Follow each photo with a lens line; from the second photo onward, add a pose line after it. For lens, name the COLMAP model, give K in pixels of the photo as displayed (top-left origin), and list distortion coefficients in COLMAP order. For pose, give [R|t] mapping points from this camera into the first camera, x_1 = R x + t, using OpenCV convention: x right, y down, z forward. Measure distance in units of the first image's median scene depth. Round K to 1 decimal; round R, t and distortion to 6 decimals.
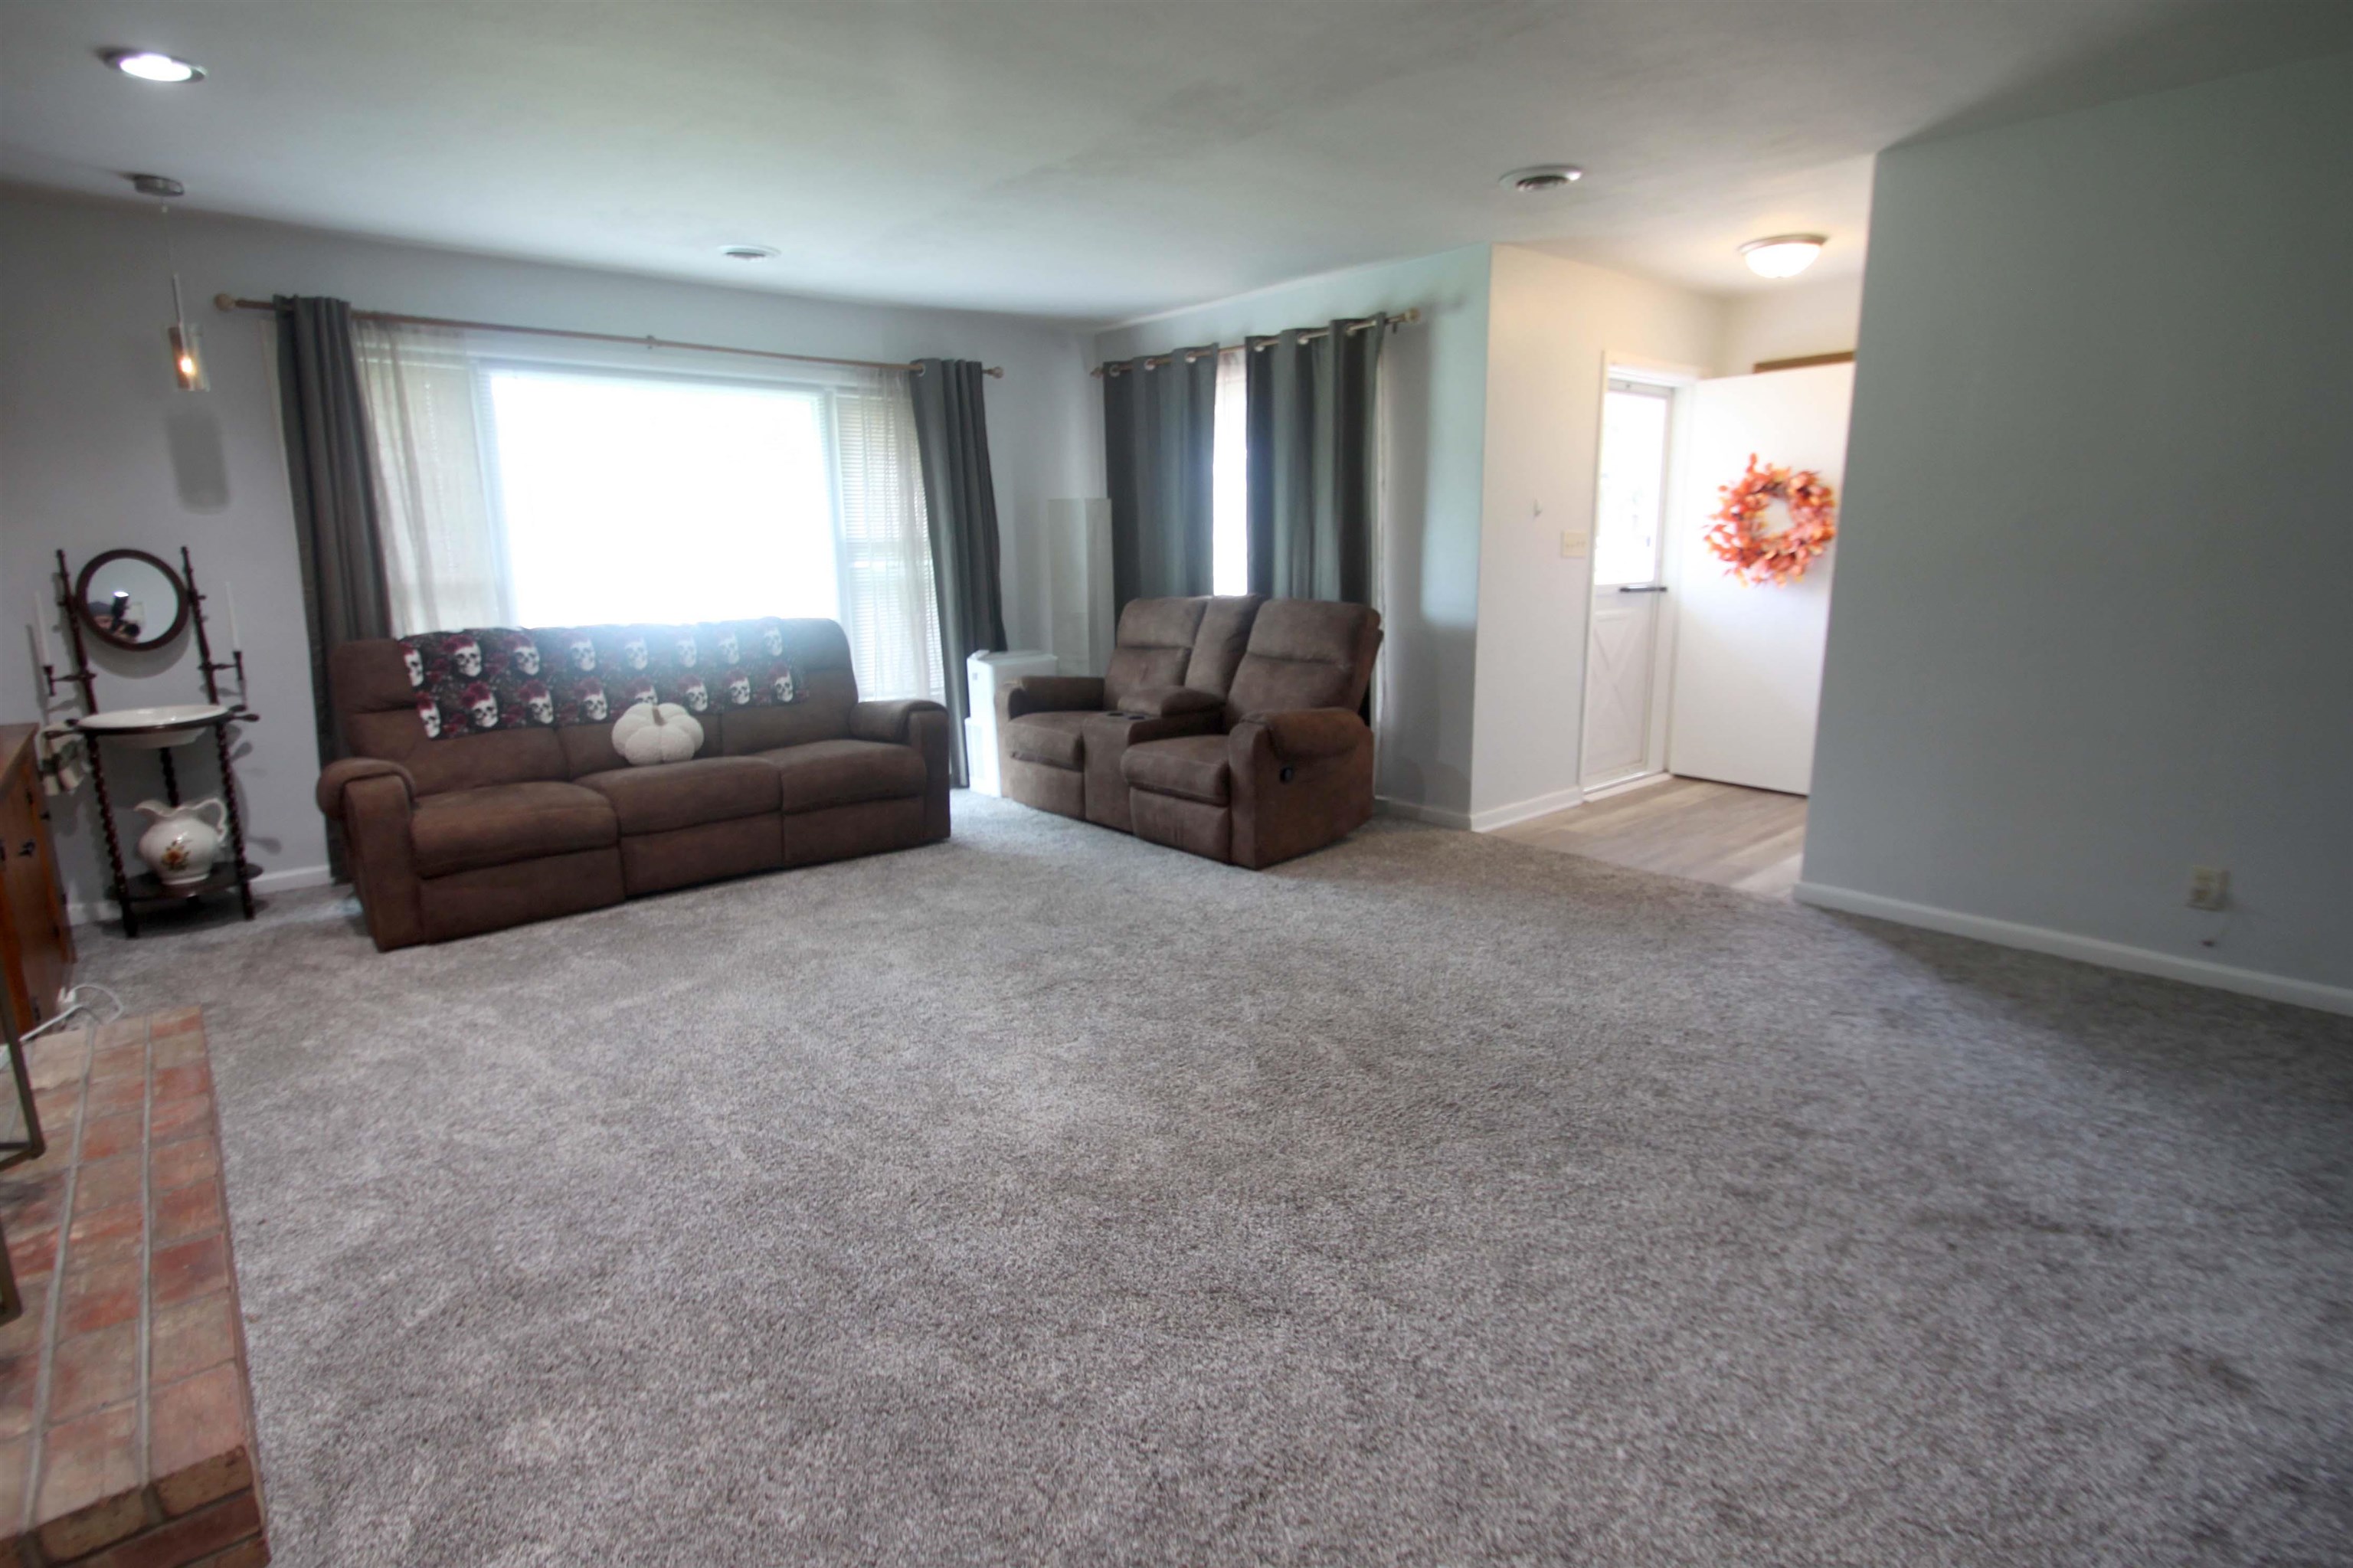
lens RADIAL K [[1114.7, 0, 1221.7], [0, 1114.7, 781.9], [0, 0, 1]] dist [-0.000521, -0.017861]
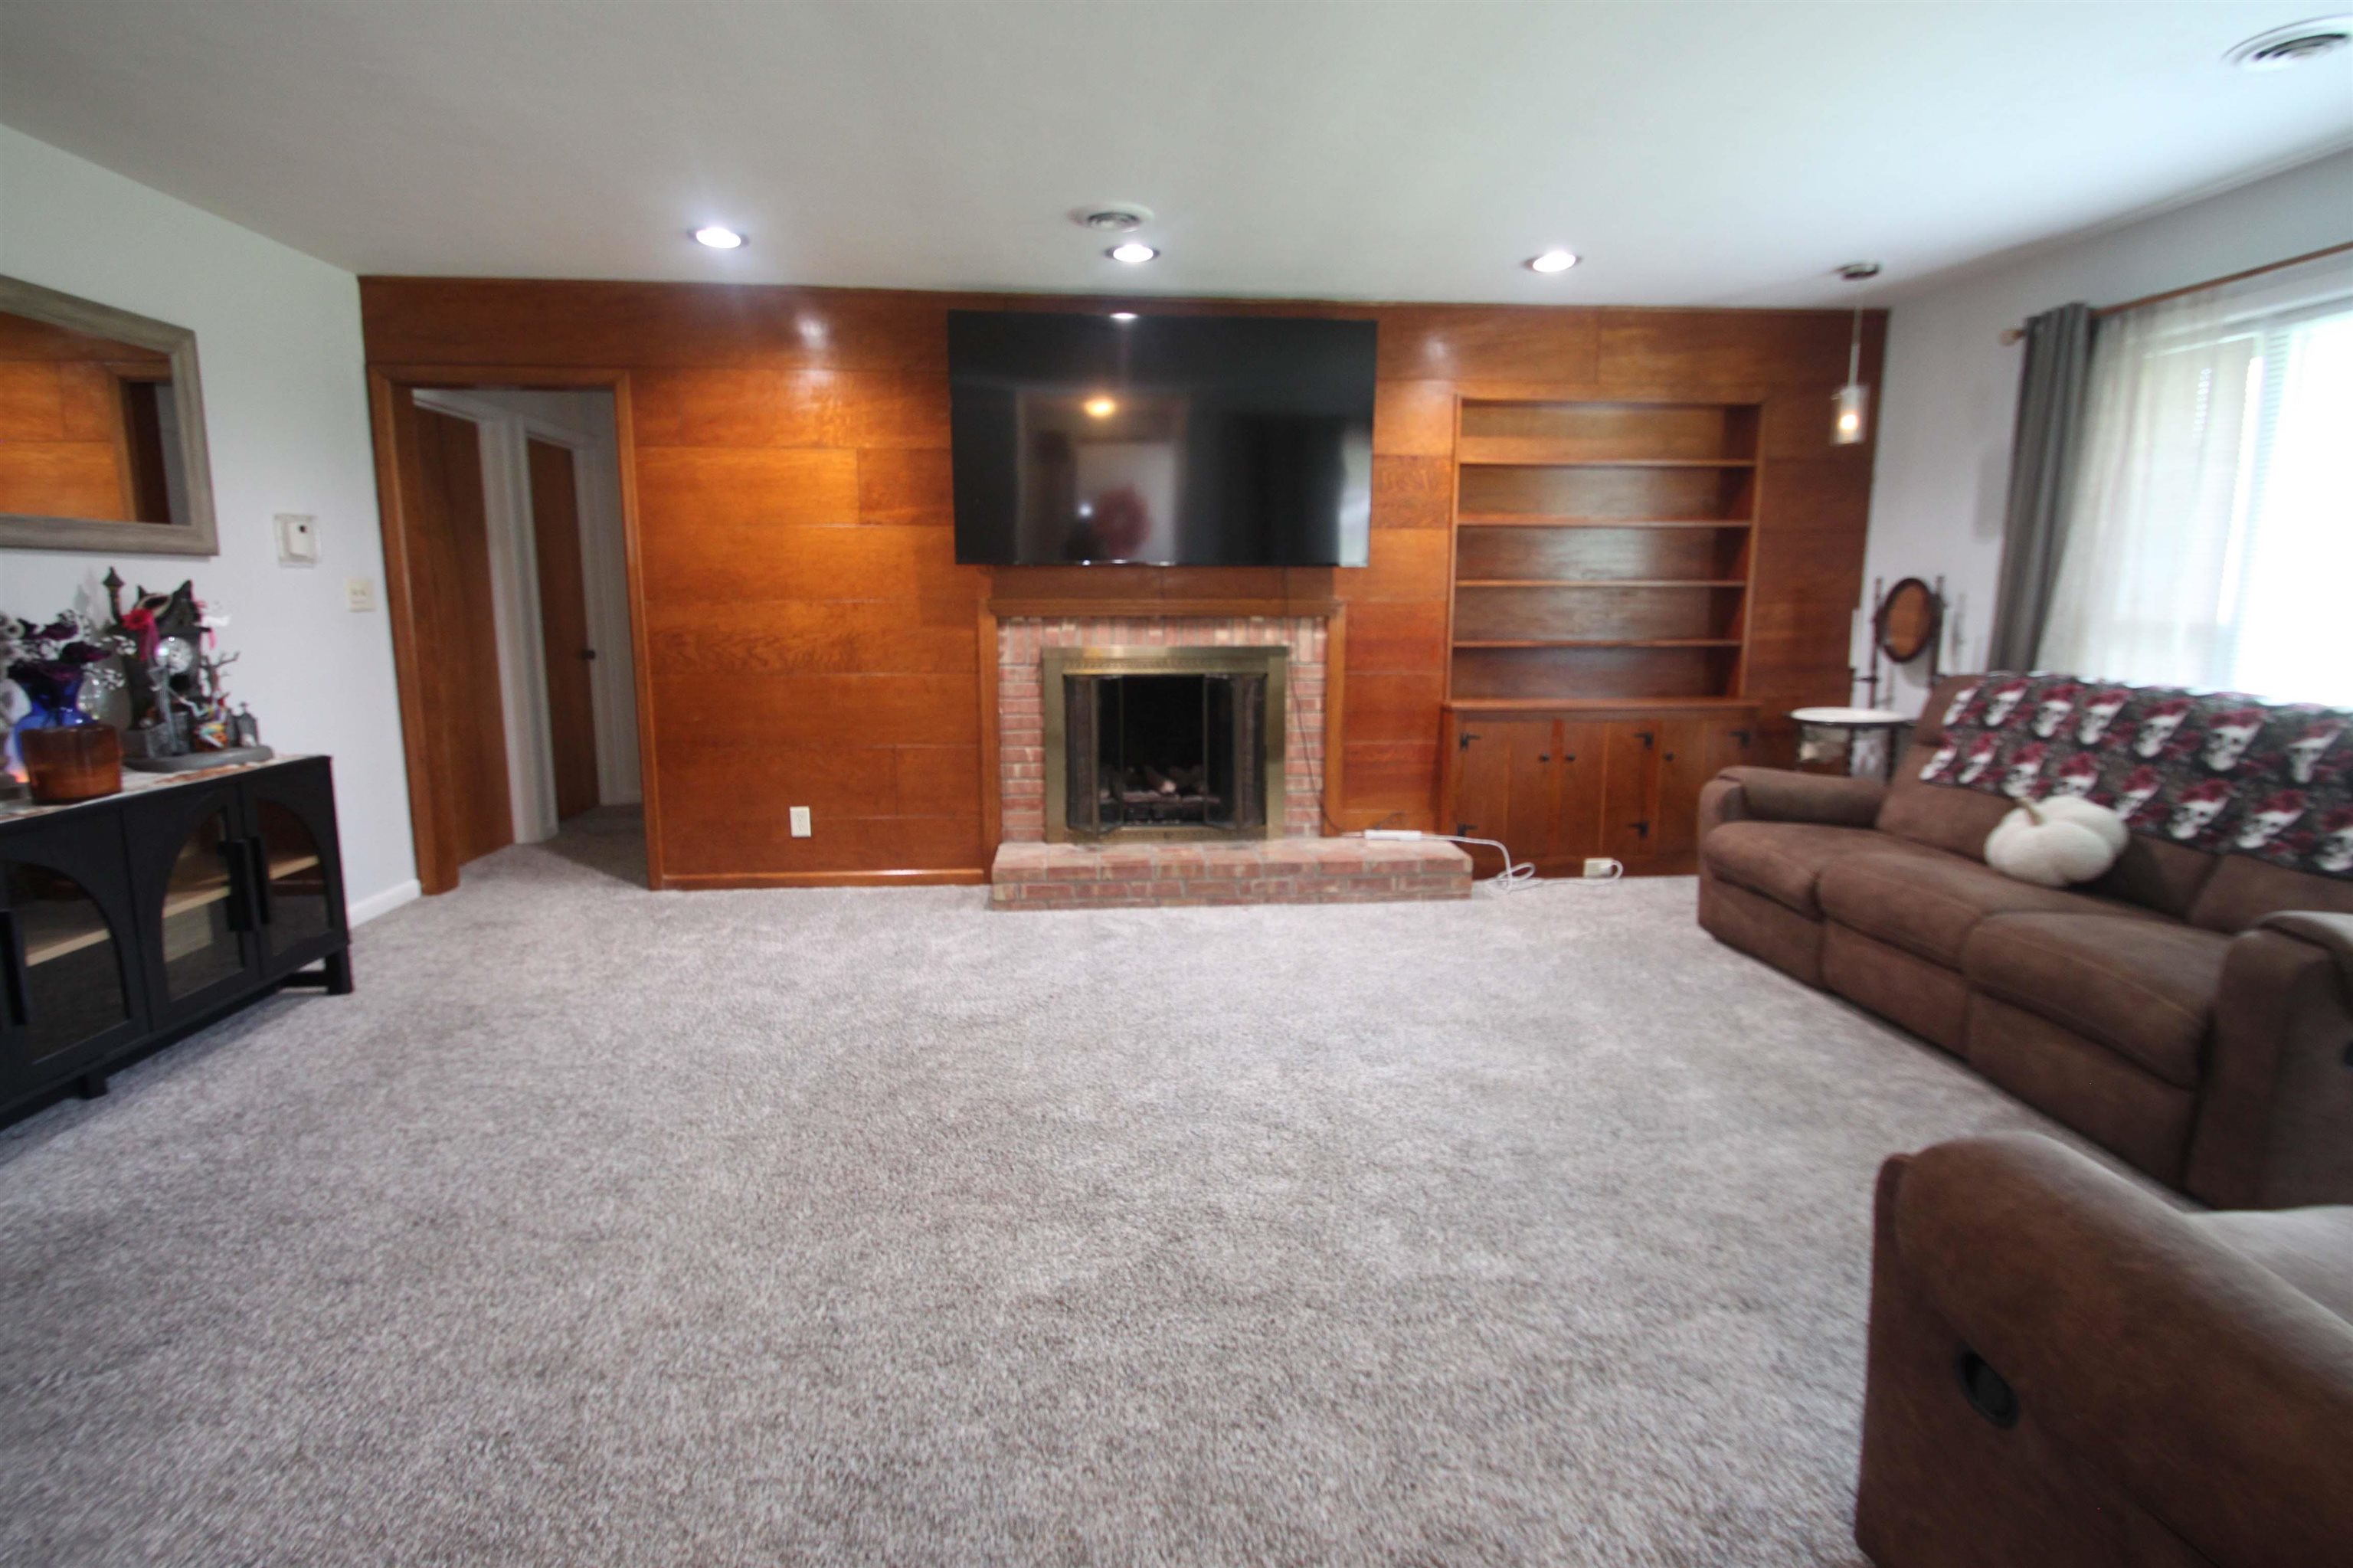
lens RADIAL K [[1140.0, 0, 1175.8], [0, 1140.0, 748.9], [0, 0, 1]] dist [-0.001306, -0.000242]
pose [[-0.615224, 0.114142, -0.780045, 0.403319], [-0.159171, 0.951101, 0.264711, -0.210638], [0.772116, 0.287017, -0.566972, 1.017709]]
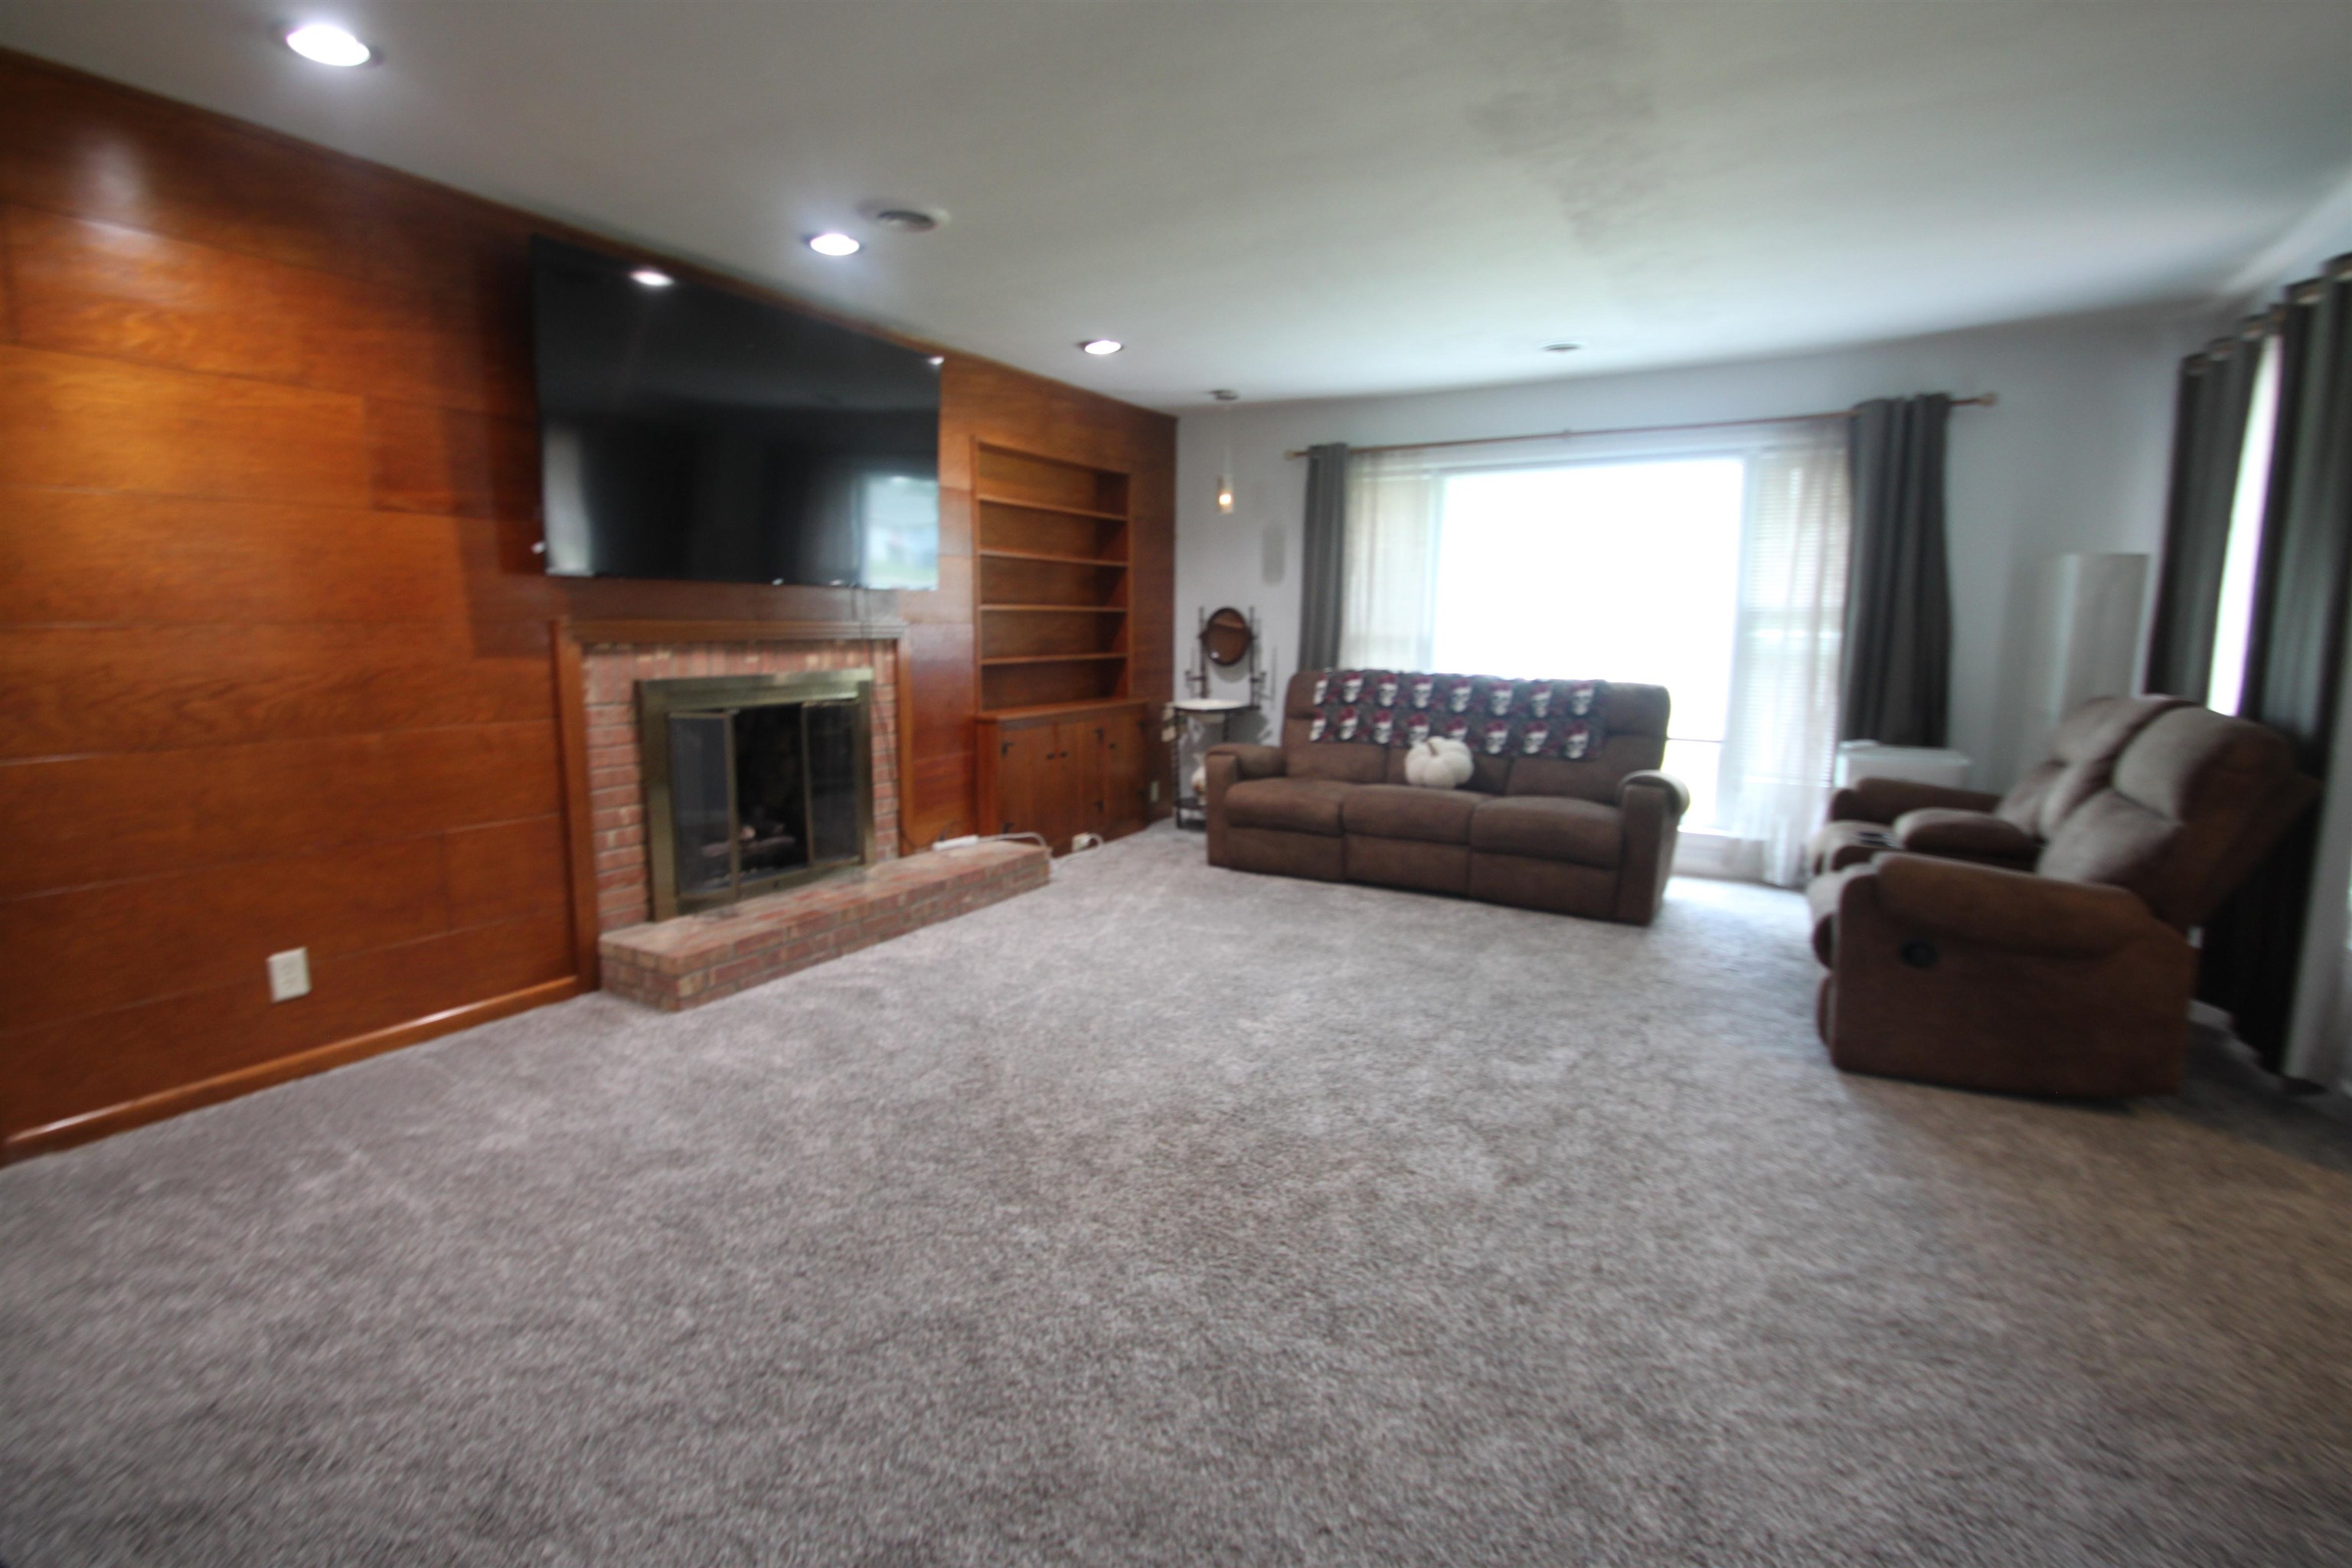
lens RADIAL K [[1091.1, 0, 1188.3], [0, 1091.1, 771.5], [0, 0, 1]] dist [0.000200, -0.016491]
pose [[0.309917, 0.143495, -0.939872, 0.550562], [-0.209317, 0.974588, 0.079775, -0.076931], [0.927436, 0.172007, 0.332078, 0.378785]]
